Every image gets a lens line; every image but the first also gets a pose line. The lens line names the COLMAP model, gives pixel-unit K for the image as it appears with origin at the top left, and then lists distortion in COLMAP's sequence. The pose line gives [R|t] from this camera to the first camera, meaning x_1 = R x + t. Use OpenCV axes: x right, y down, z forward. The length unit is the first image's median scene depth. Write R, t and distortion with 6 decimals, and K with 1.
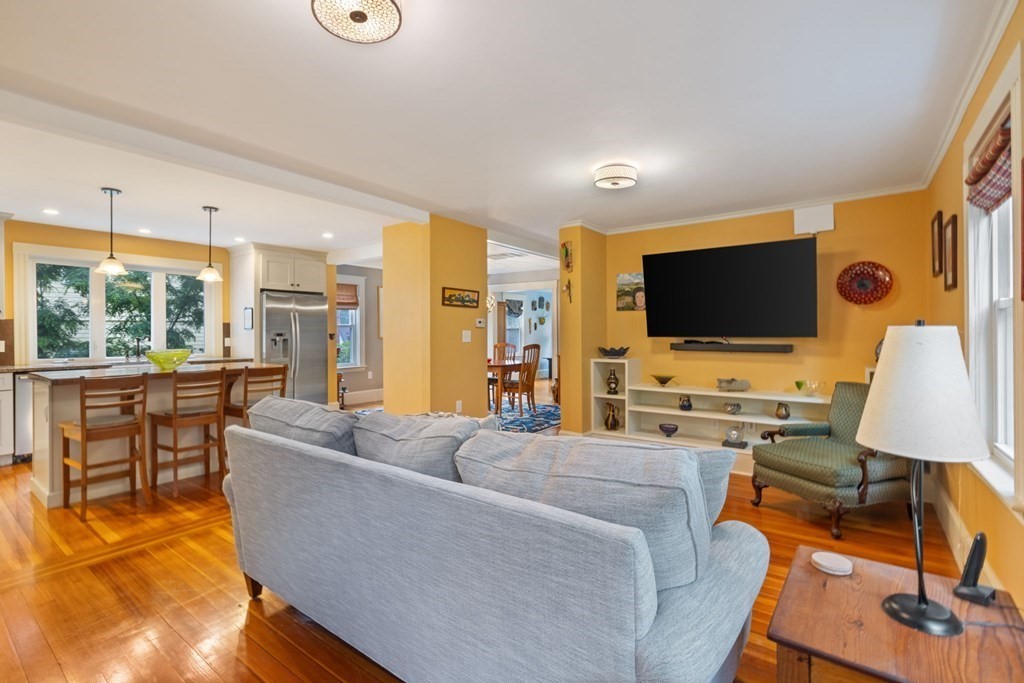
lens RADIAL K [[454.0, 0, 505.3], [0, 454.0, 342.9], [0, 0, 1]] dist [-0.000694, 0.001414]
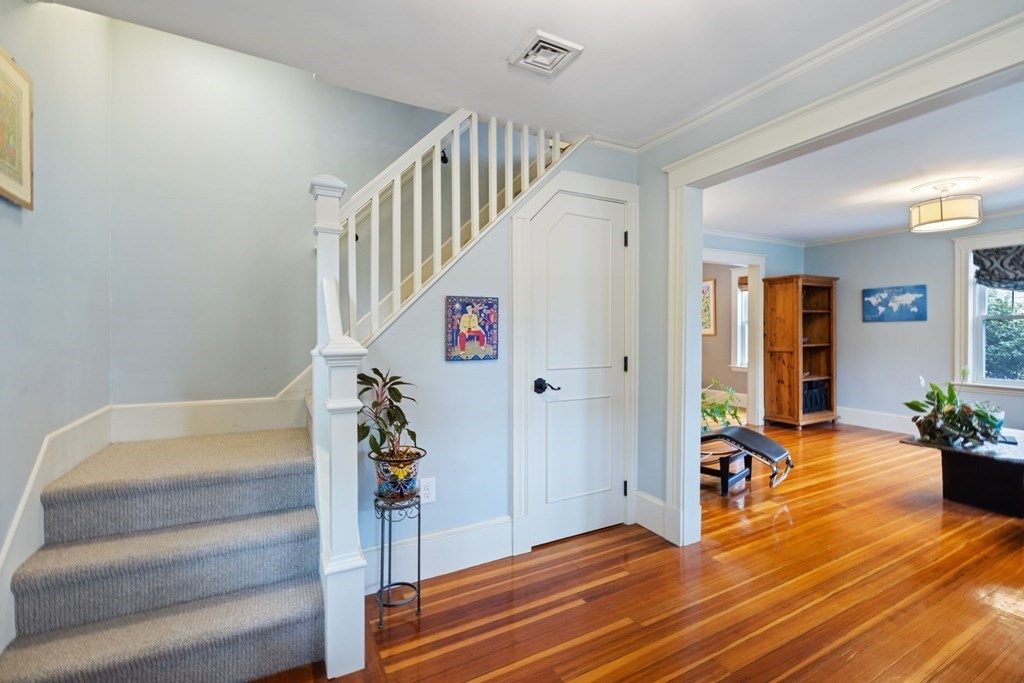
lens RADIAL K [[430.0, 0, 518.6], [0, 430.0, 331.8], [0, 0, 1]] dist [0.000408, 0.000093]
pose [[-0.398147, 0.004277, -0.917312, 0.562072], [-0.016198, 0.999800, 0.011693, -0.019768], [0.917179, 0.019514, -0.397998, 0.827780]]
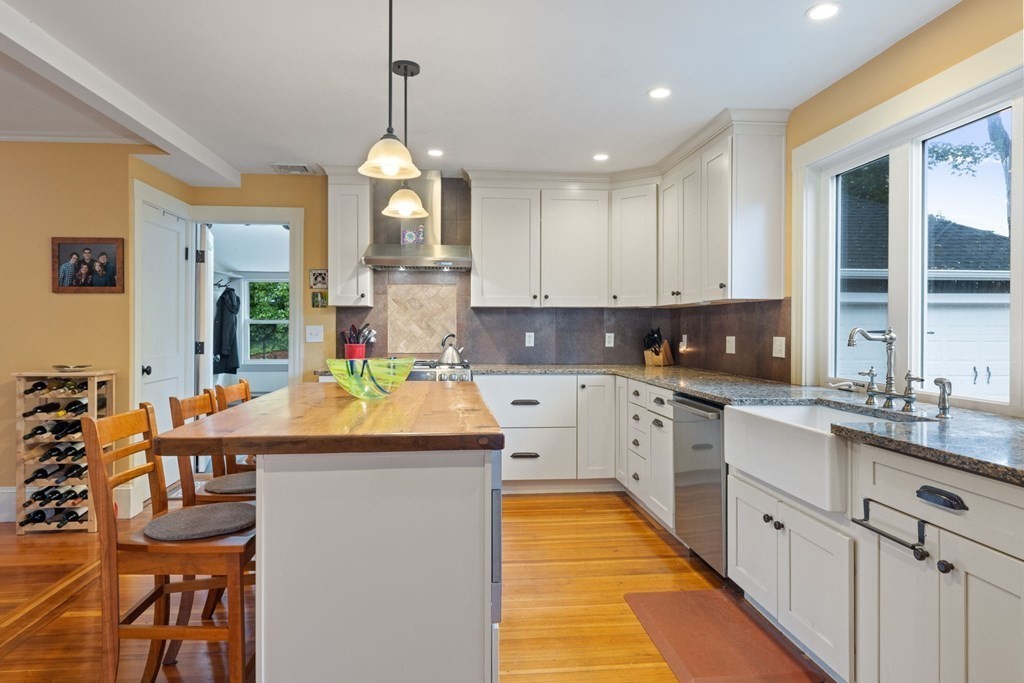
lens RADIAL K [[614.6, 0, 506.6], [0, 614.6, 321.4], [0, 0, 1]] dist [-0.003125, 0.000701]
pose [[-0.738919, -0.008088, -0.673746, -0.160028], [-0.018060, 0.999806, 0.007806, -0.010184], [0.673552, 0.017936, -0.738922, 0.582955]]
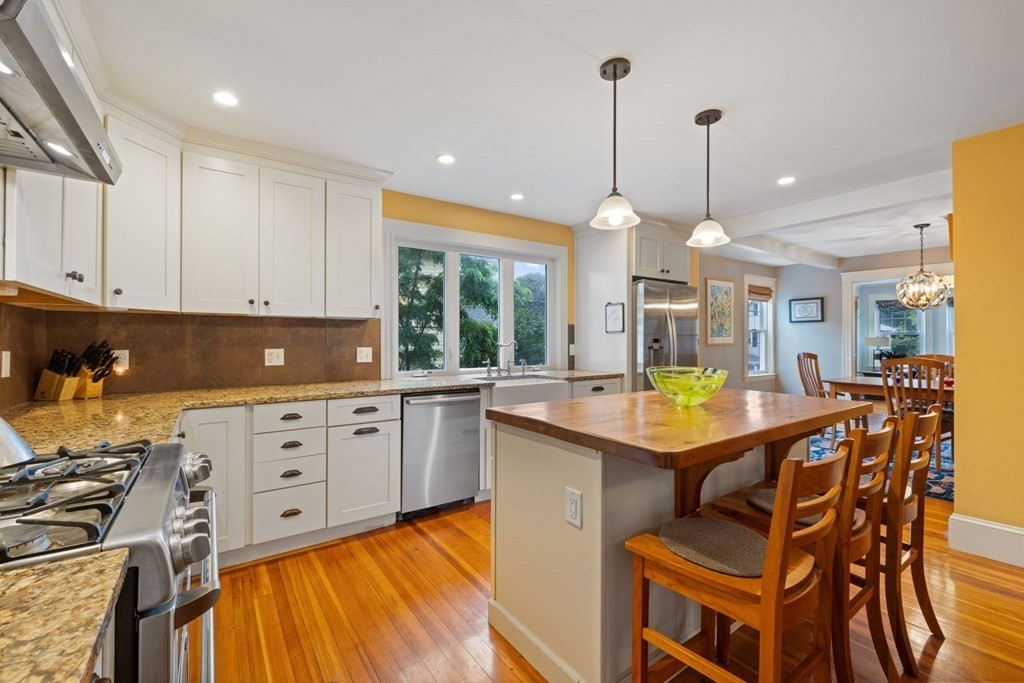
lens RADIAL K [[430.0, 0, 507.4], [0, 430.0, 339.1], [0, 0, 1]] dist [0.000408, 0.000093]
pose [[0.951133, 0.003380, -0.308763, -0.295894], [-0.010975, 0.999678, -0.022865, -0.001797], [0.308586, 0.025137, 0.950864, 0.173486]]
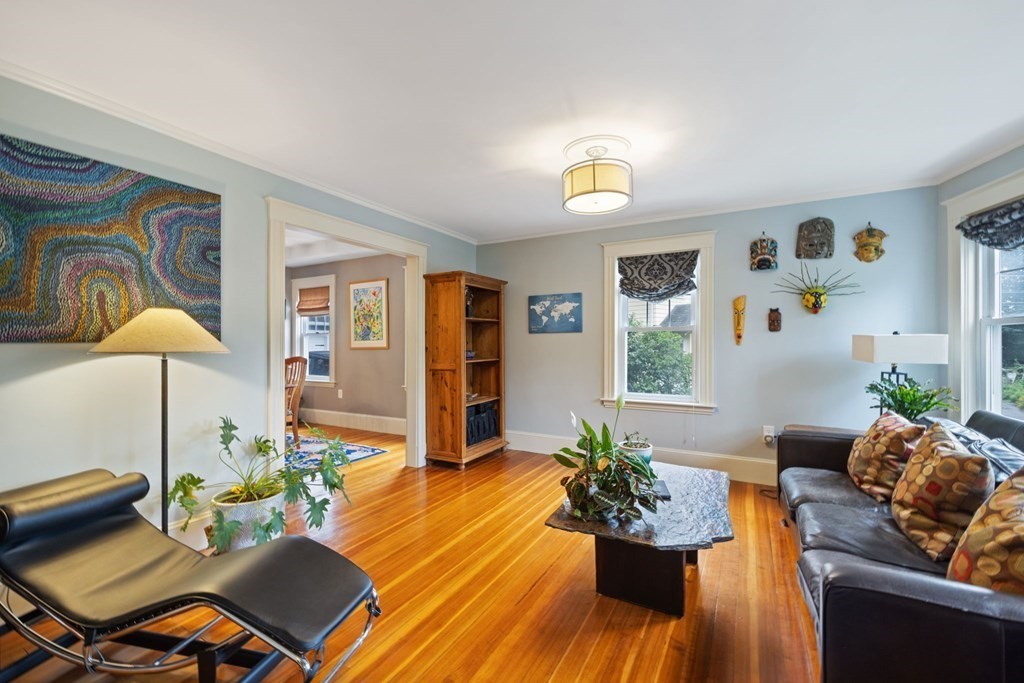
lens RADIAL K [[423.4, 0, 505.2], [0, 423.4, 340.8], [0, 0, 1]] dist [-0.012272, -0.000096]
pose [[0.161739, -0.004028, -0.986825, 0.367538], [-0.020967, 0.999752, -0.007517, -0.020126], [0.986611, 0.021907, 0.161615, 0.901916]]
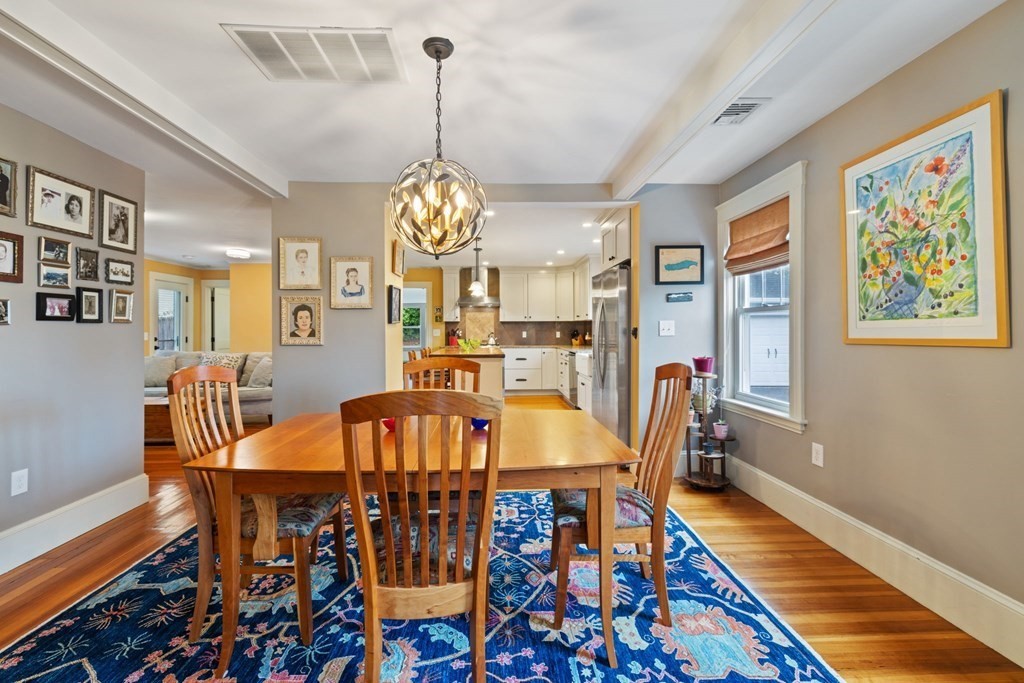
lens RADIAL K [[430.0, 0, 506.7], [0, 430.0, 328.0], [0, 0, 1]] dist [0.000408, 0.000093]
pose [[-0.772416, 0.002124, -0.635114, 0.045093], [-0.010991, 0.999800, 0.016712, -0.018293], [0.635022, 0.019889, -0.772238, 0.847292]]
